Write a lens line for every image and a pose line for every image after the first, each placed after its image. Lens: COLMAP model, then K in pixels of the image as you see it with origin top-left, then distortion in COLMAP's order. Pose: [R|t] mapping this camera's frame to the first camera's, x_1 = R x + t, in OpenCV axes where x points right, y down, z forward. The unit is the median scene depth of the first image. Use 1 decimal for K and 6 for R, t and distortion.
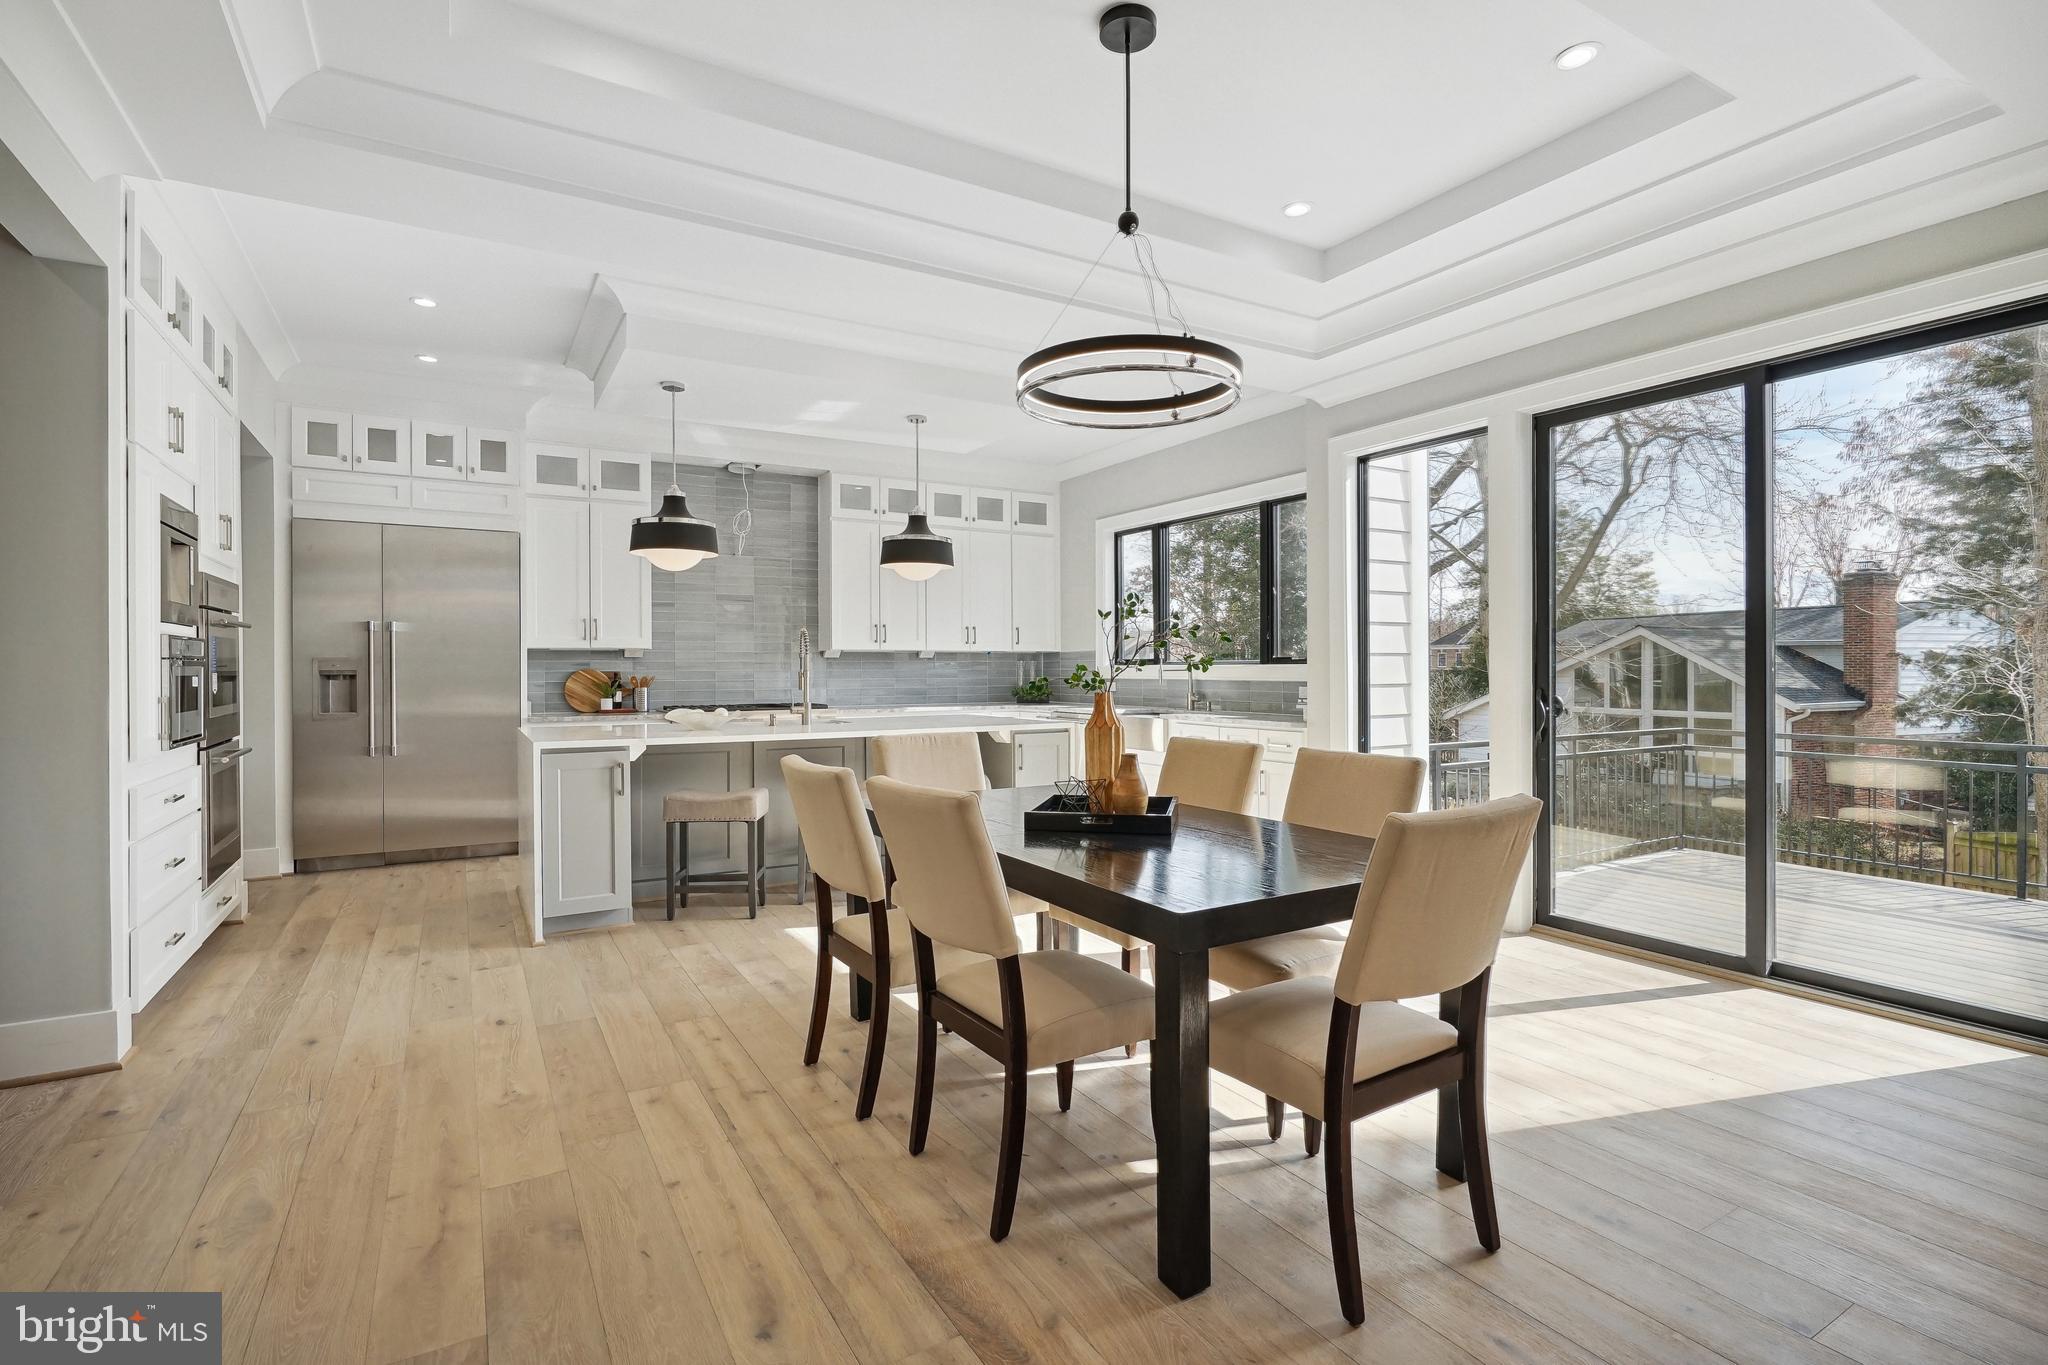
lens RADIAL K [[939.6, 0, 989.1], [0, 939.6, 668.6], [0, 0, 1]] dist [-0.002733, 0.005325]
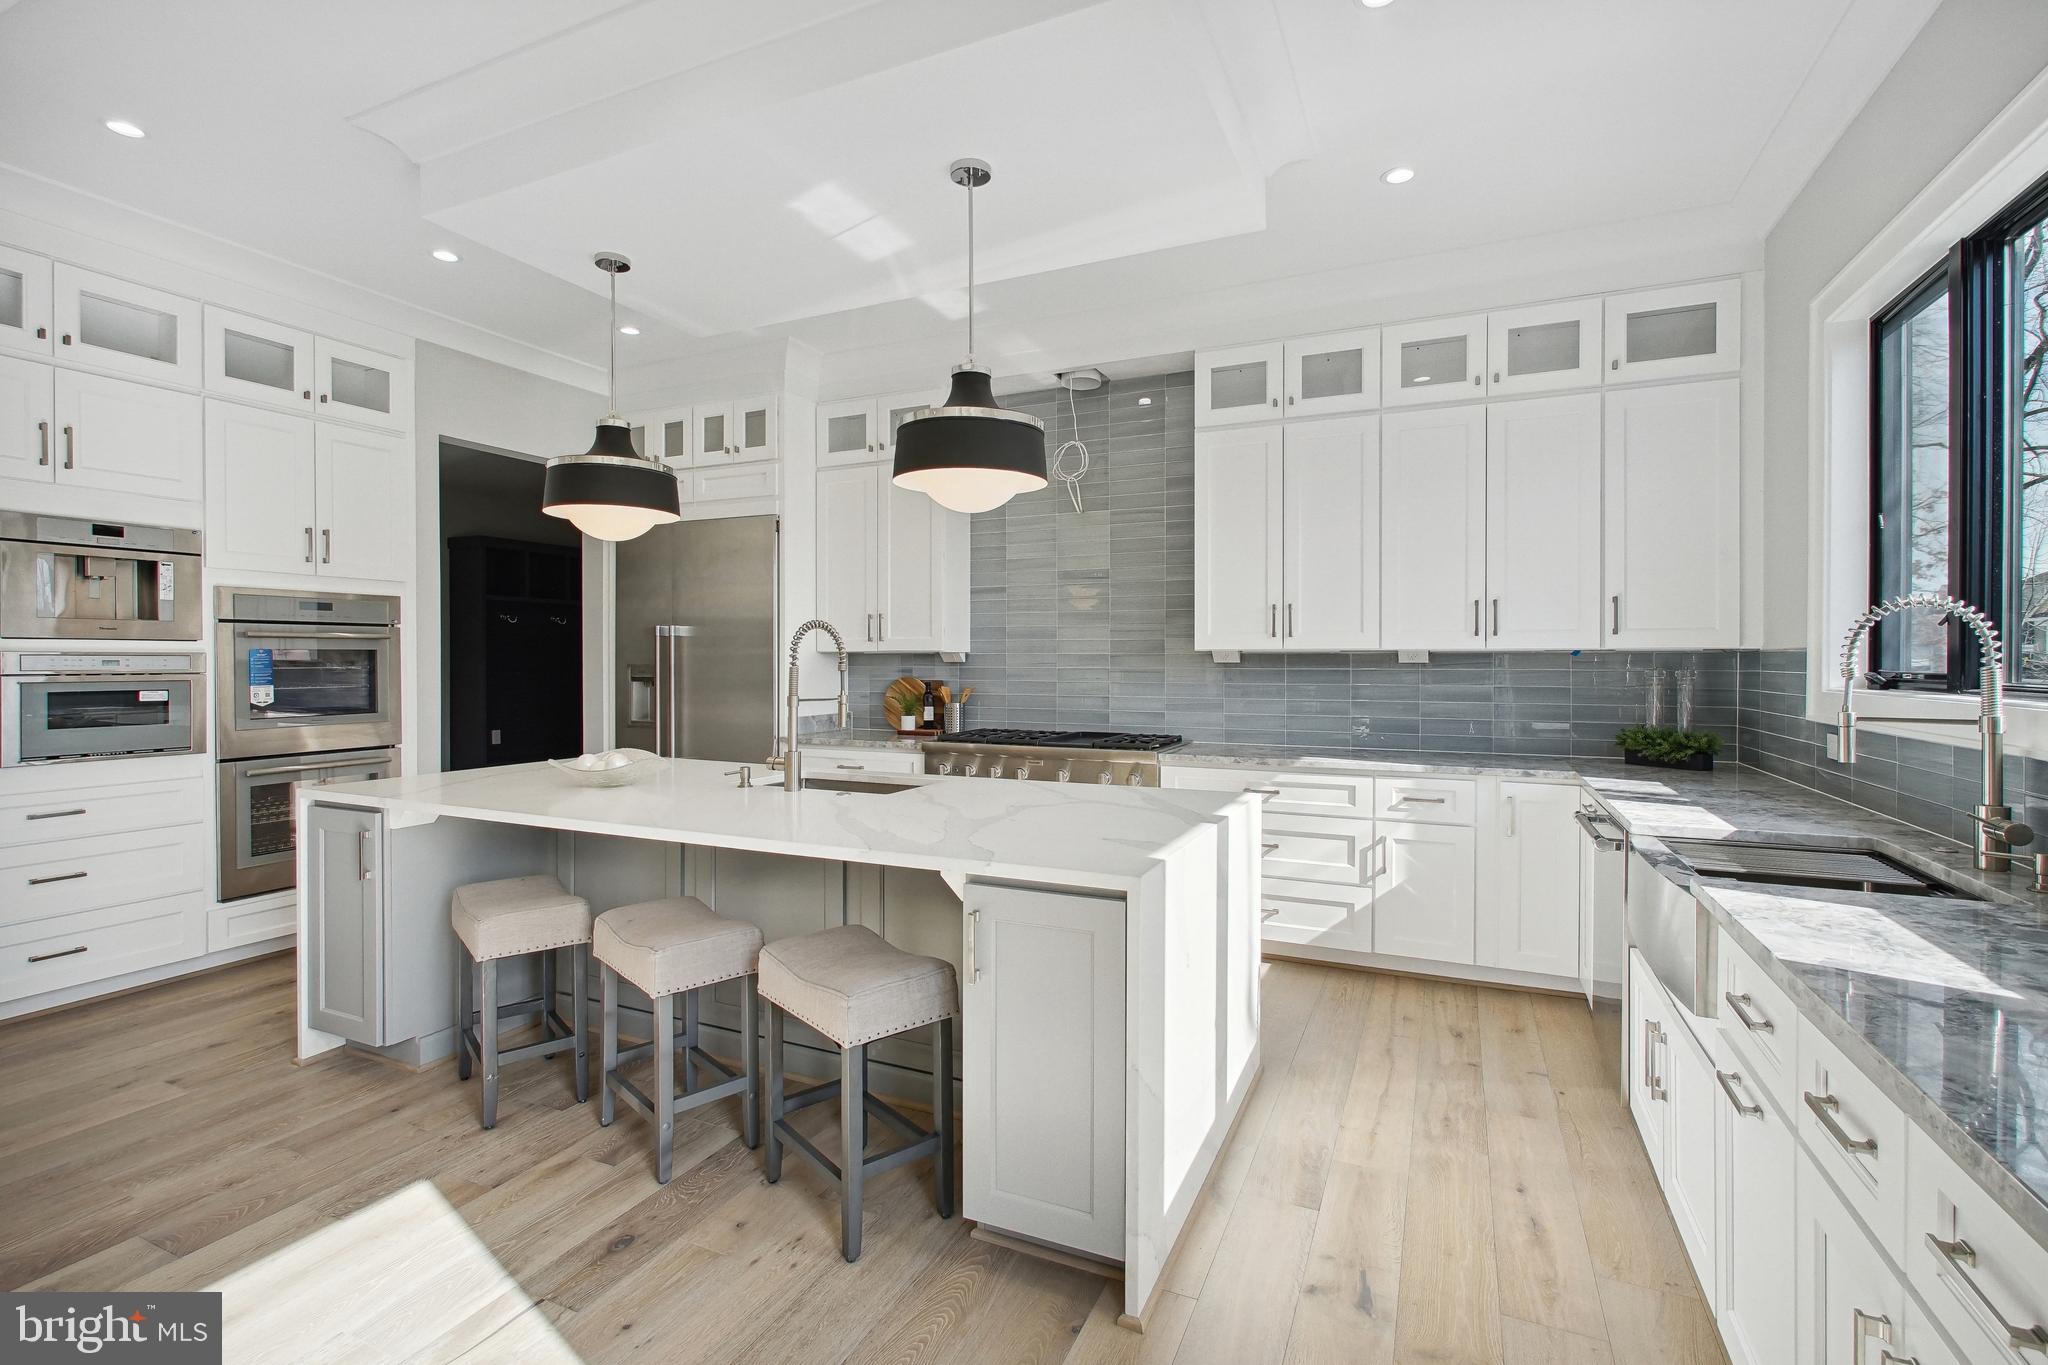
lens RADIAL K [[939.6, 0, 1013.3], [0, 939.6, 666.0], [0, 0, 1]] dist [-0.002733, 0.005325]
pose [[0.589525, 0.009658, -0.807692, 0.317693], [-0.002913, 0.999947, 0.009831, -0.020410], [0.807745, -0.003442, 0.589522, 0.713197]]
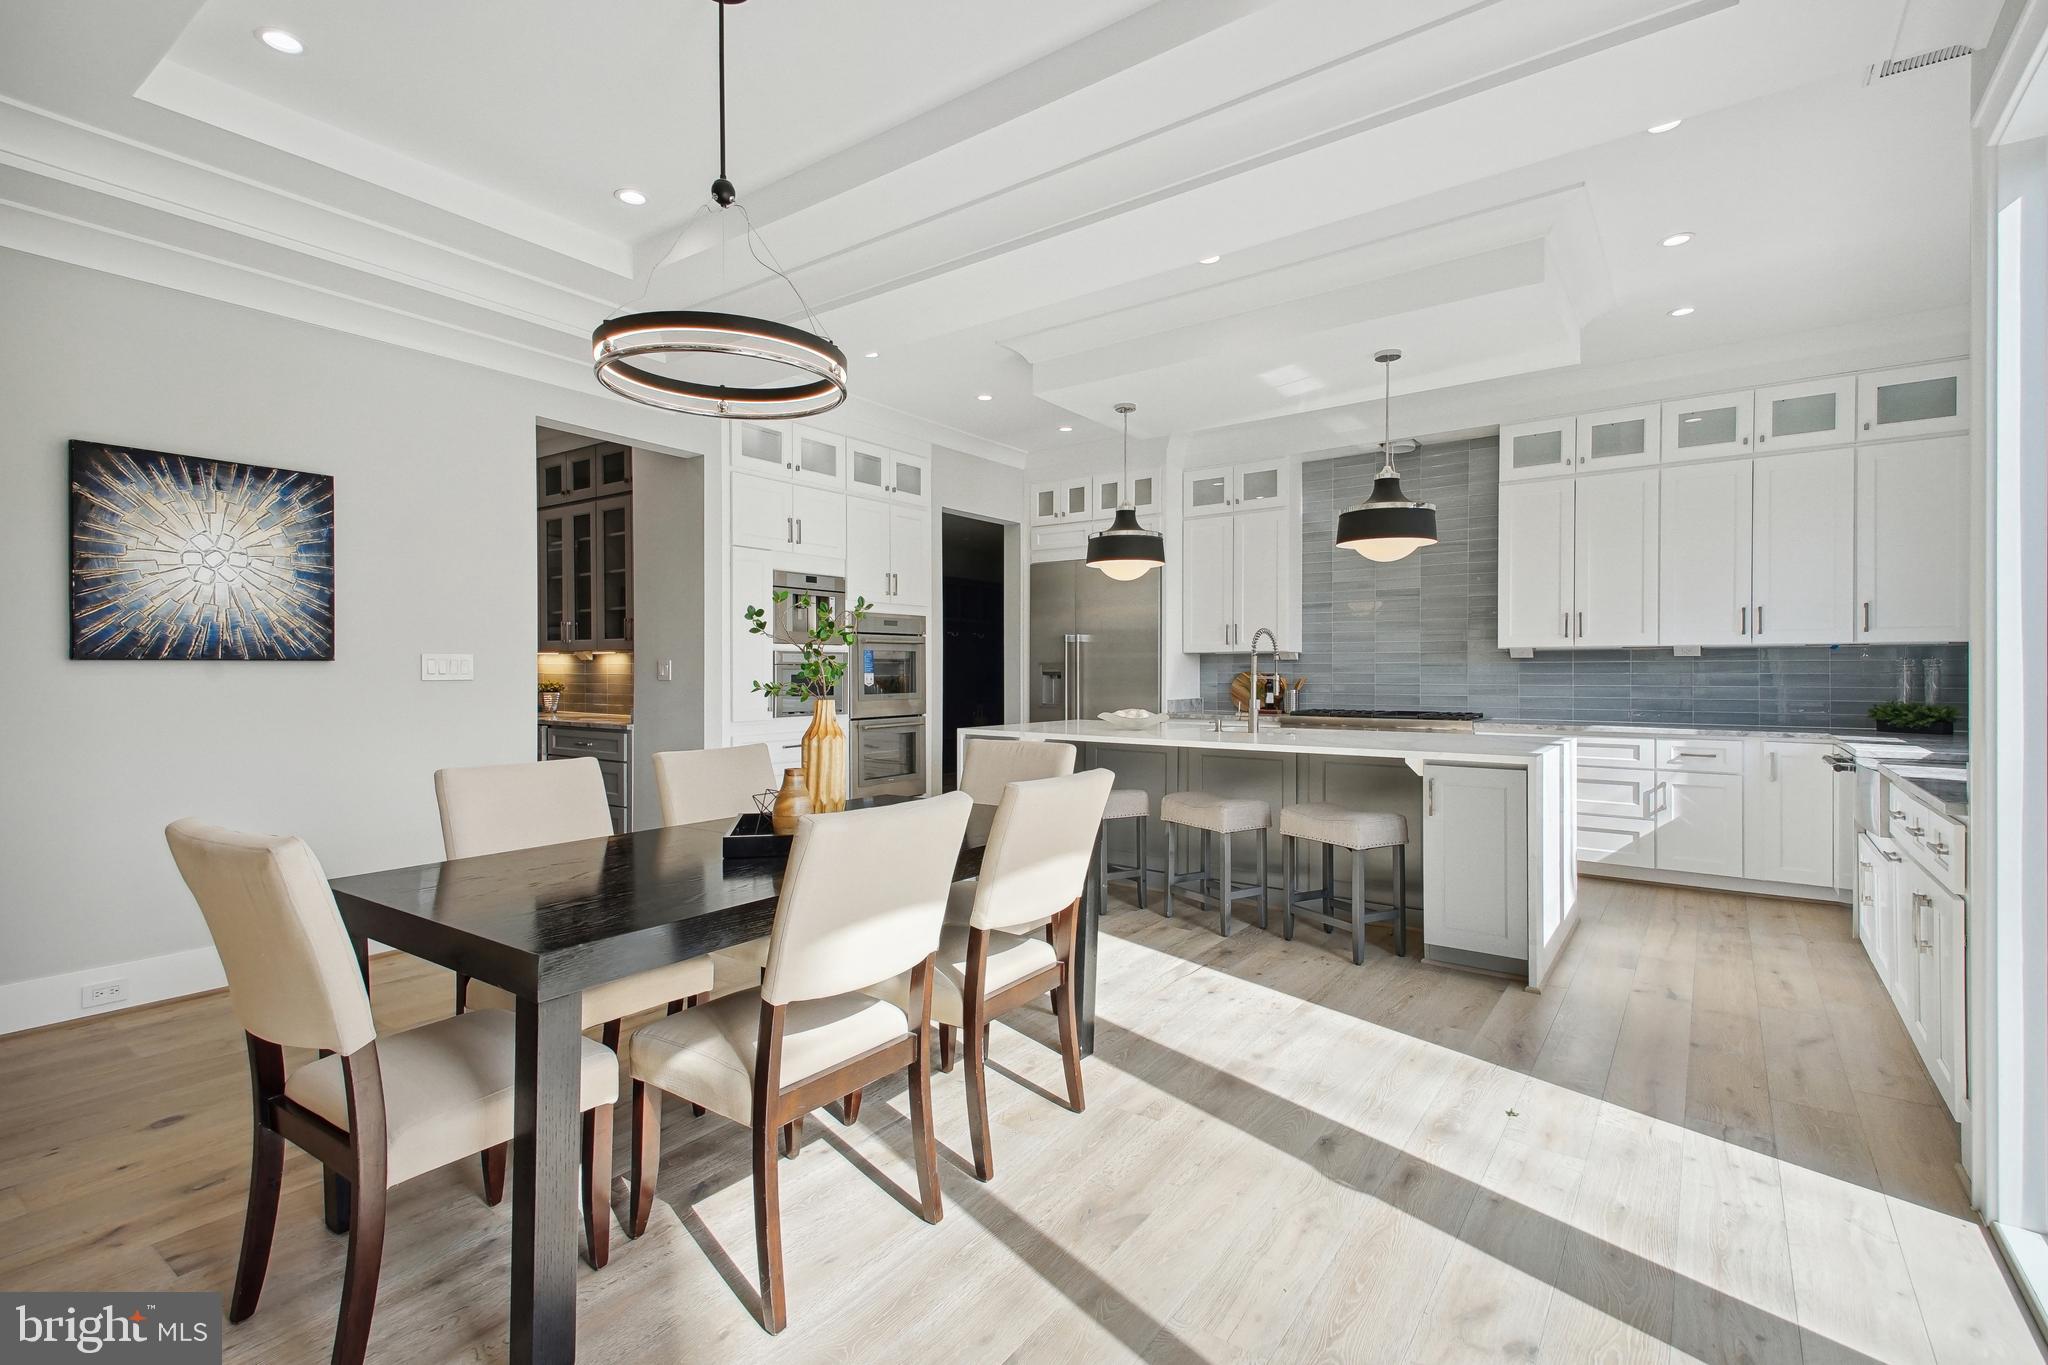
lens RADIAL K [[939.6, 0, 981.5], [0, 939.6, 676.6], [0, 0, 1]] dist [-0.002733, 0.005325]
pose [[0.393870, 0.009871, -0.919113, 0.506119], [-0.000643, 0.999945, 0.010464, -0.005009], [0.919166, -0.003530, 0.393855, 0.359402]]
